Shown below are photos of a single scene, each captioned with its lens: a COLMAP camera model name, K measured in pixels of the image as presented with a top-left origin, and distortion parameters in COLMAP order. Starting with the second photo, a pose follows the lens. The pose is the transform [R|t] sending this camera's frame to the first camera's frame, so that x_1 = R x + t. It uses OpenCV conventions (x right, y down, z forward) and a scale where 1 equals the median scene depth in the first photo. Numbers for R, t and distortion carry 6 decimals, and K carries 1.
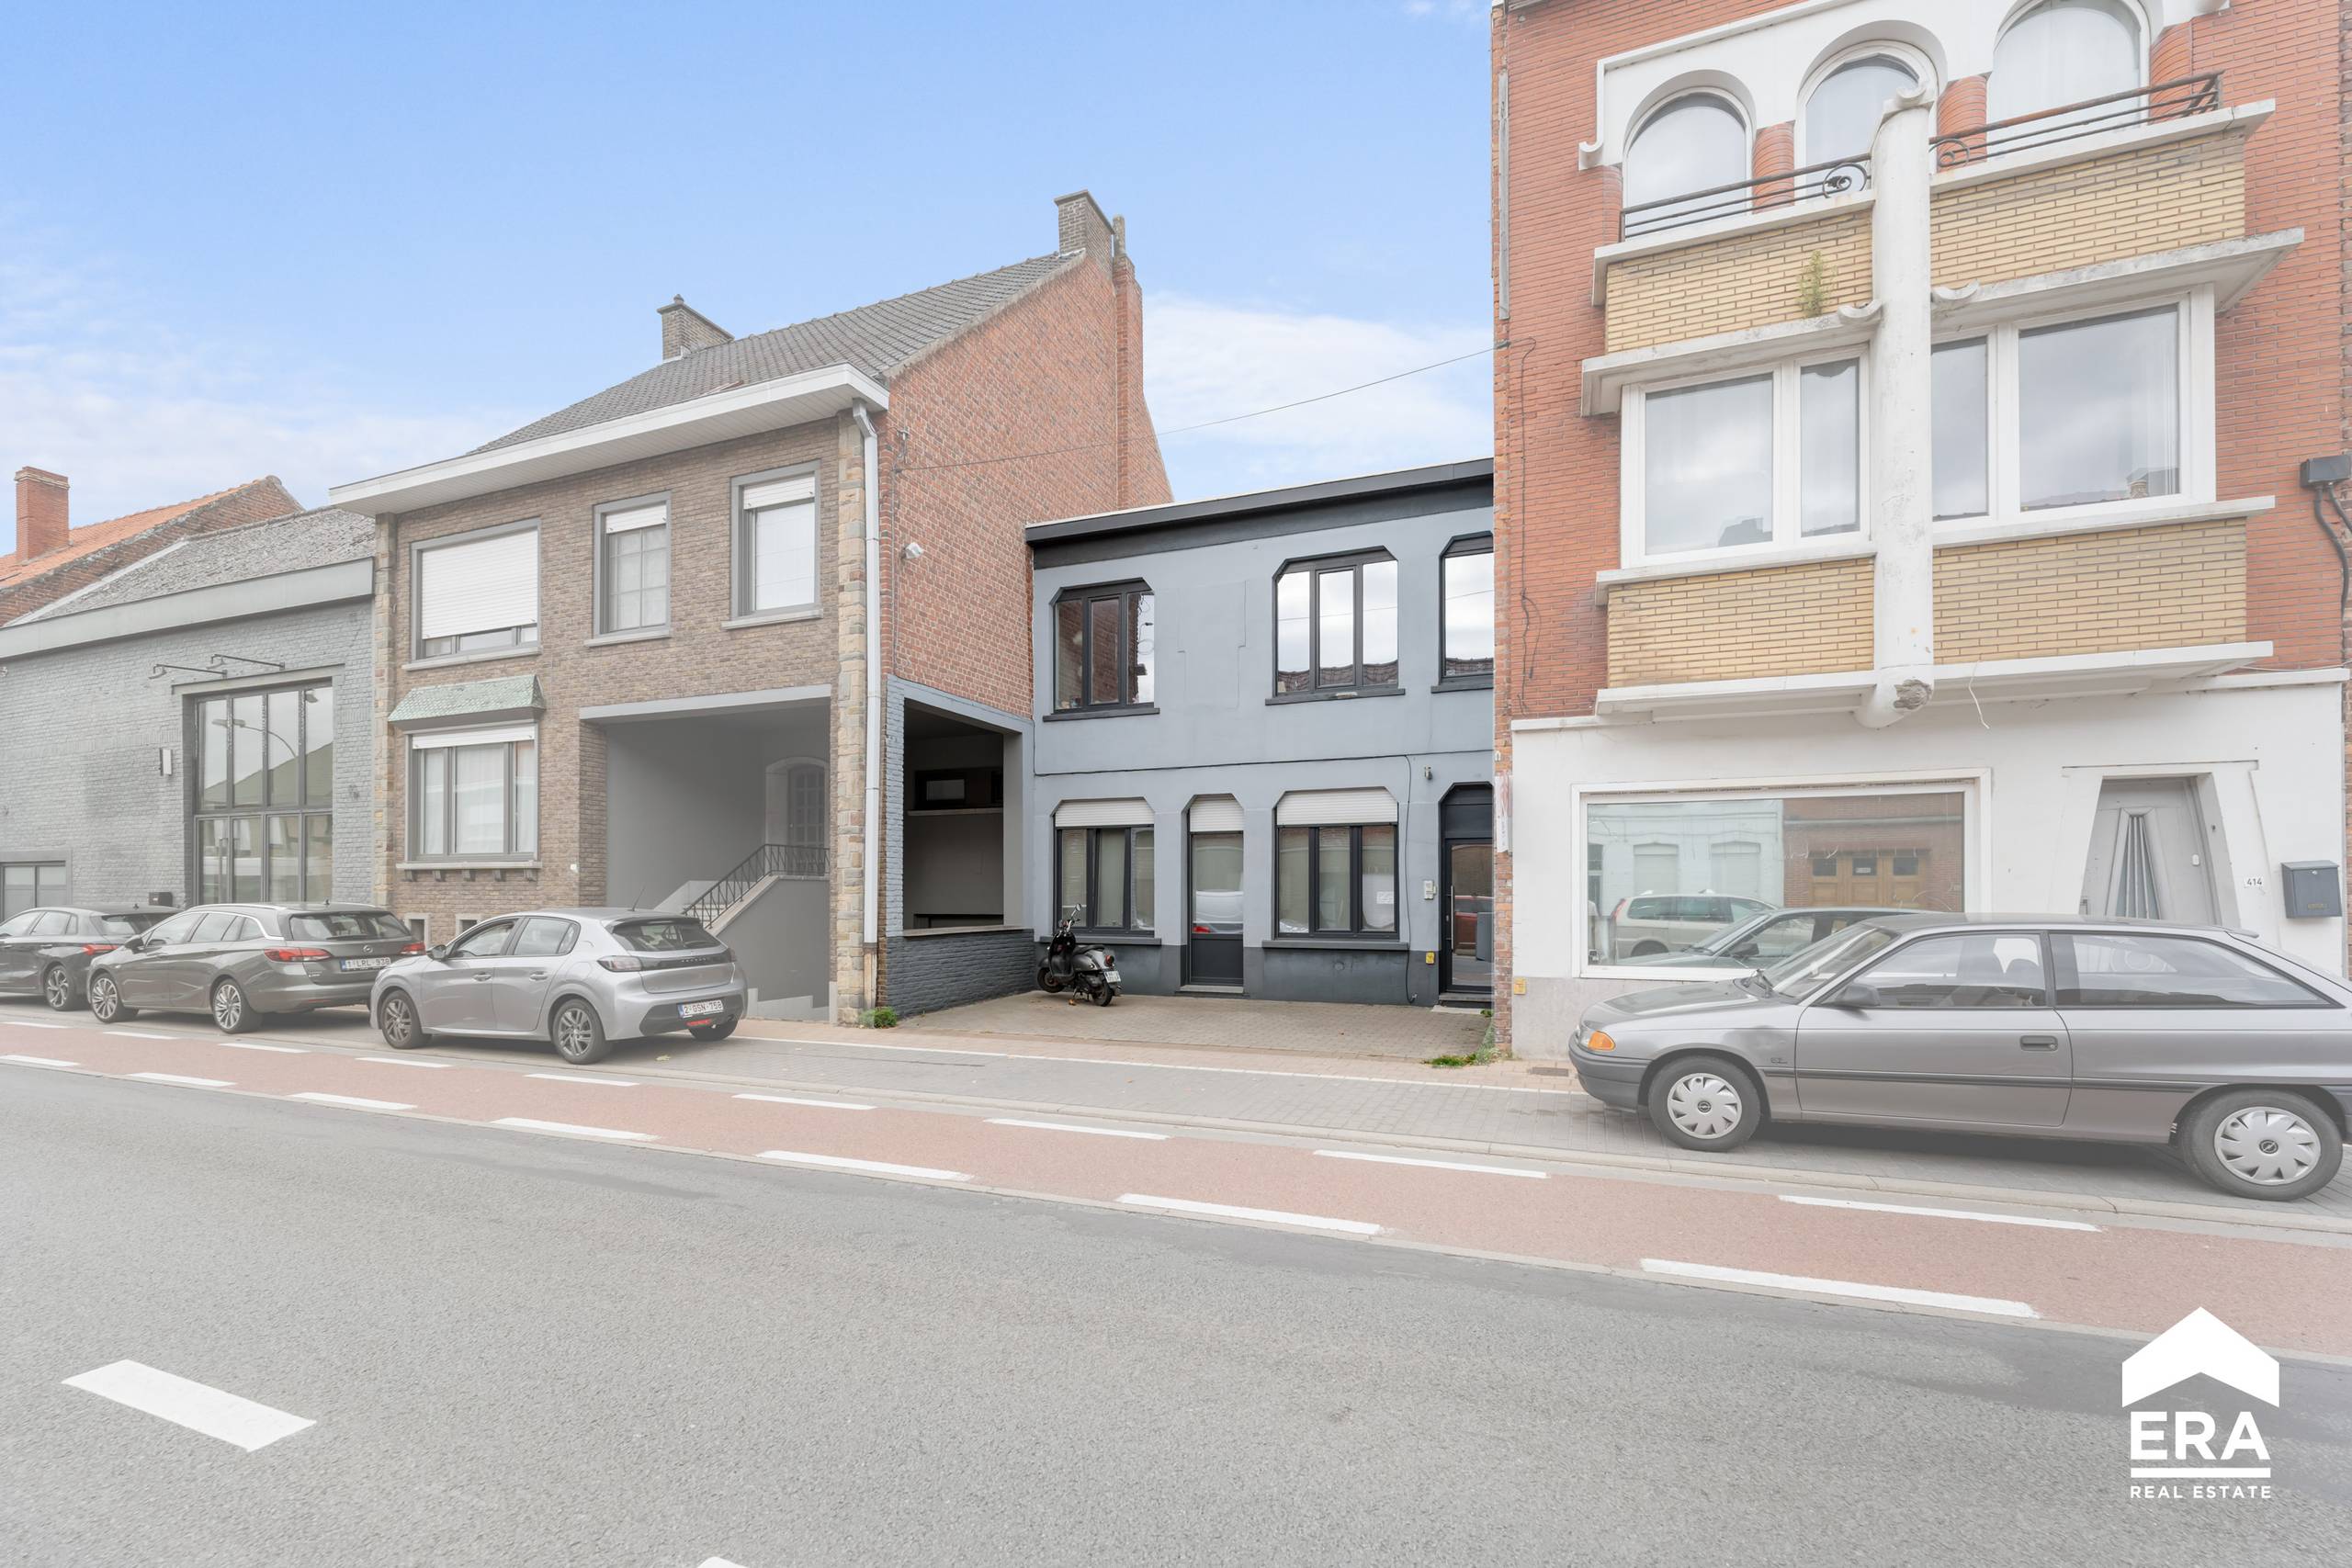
lens RADIAL K [[930.8, 0, 1175.8], [0, 930.8, 883.0], [0, 0, 1]] dist [0.000952, 0.000058]
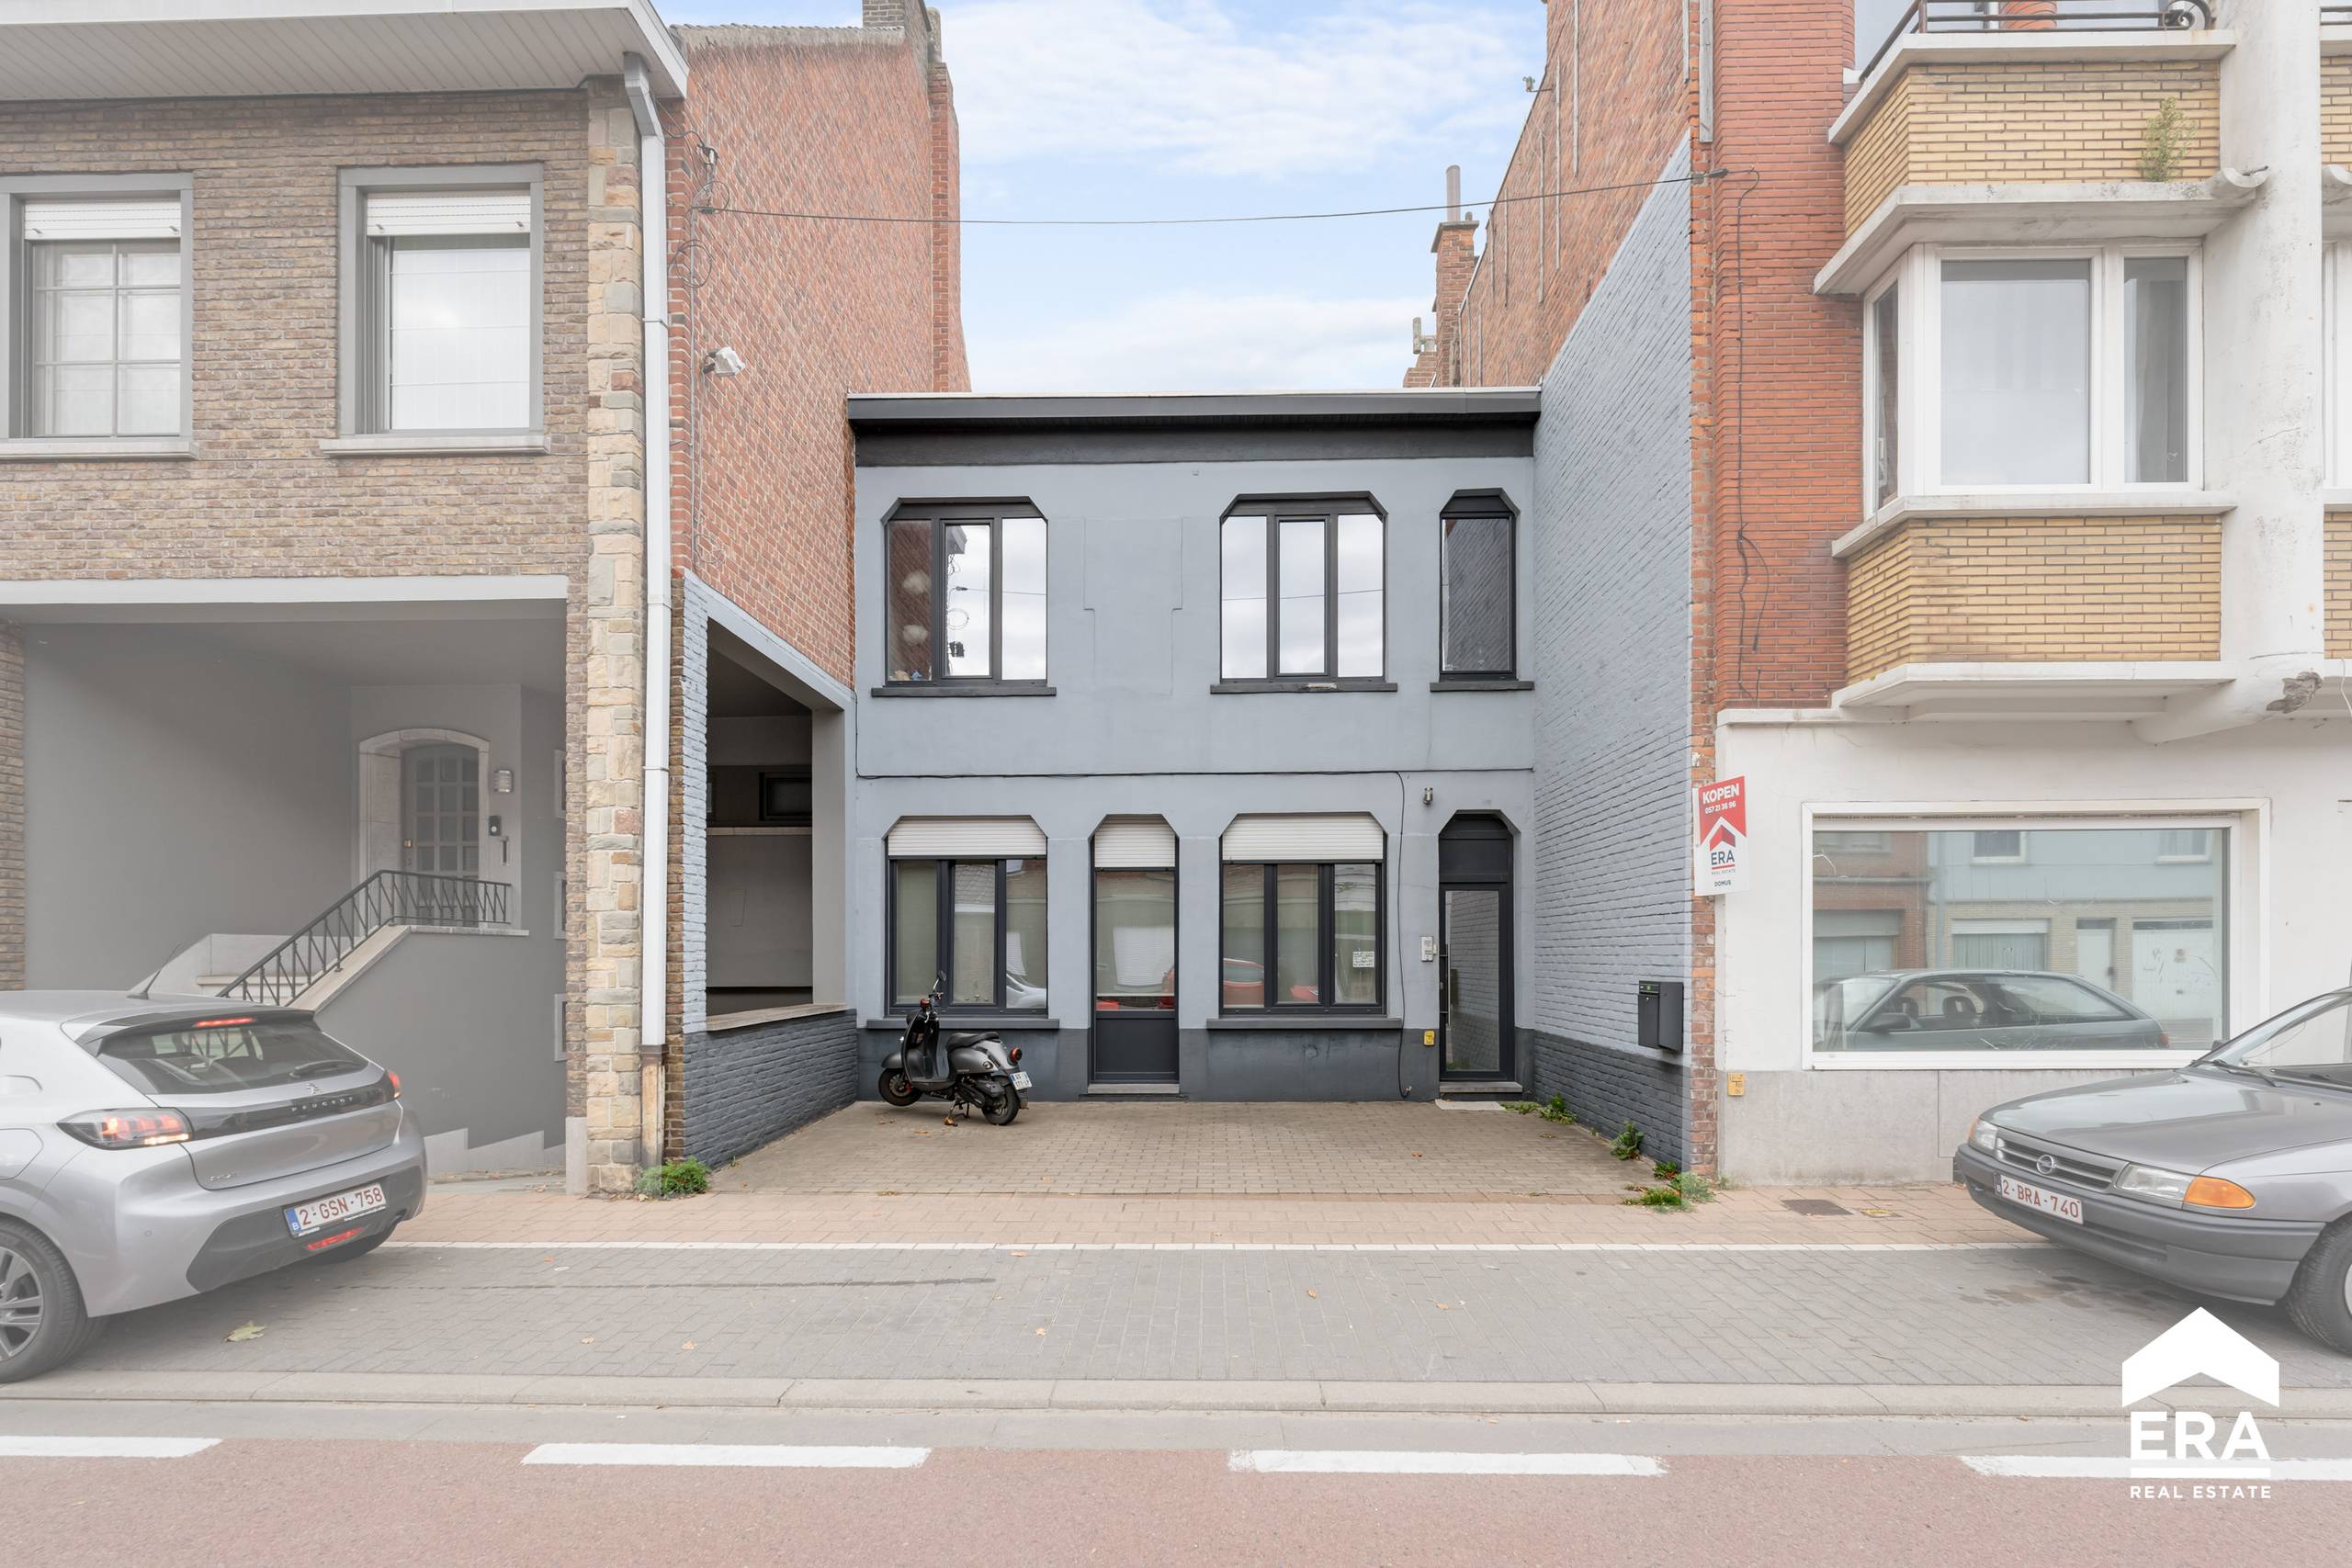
lens RADIAL K [[1022.5, 0, 1173.8], [0, 1022.5, 946.5], [0, 0, 1]] dist [0.000847, -0.000906]
pose [[0.947881, -0.001099, 0.318623, -0.219965], [-0.000467, 0.999988, 0.004839, 0.001709], [-0.318625, -0.004735, 0.947869, 0.306902]]
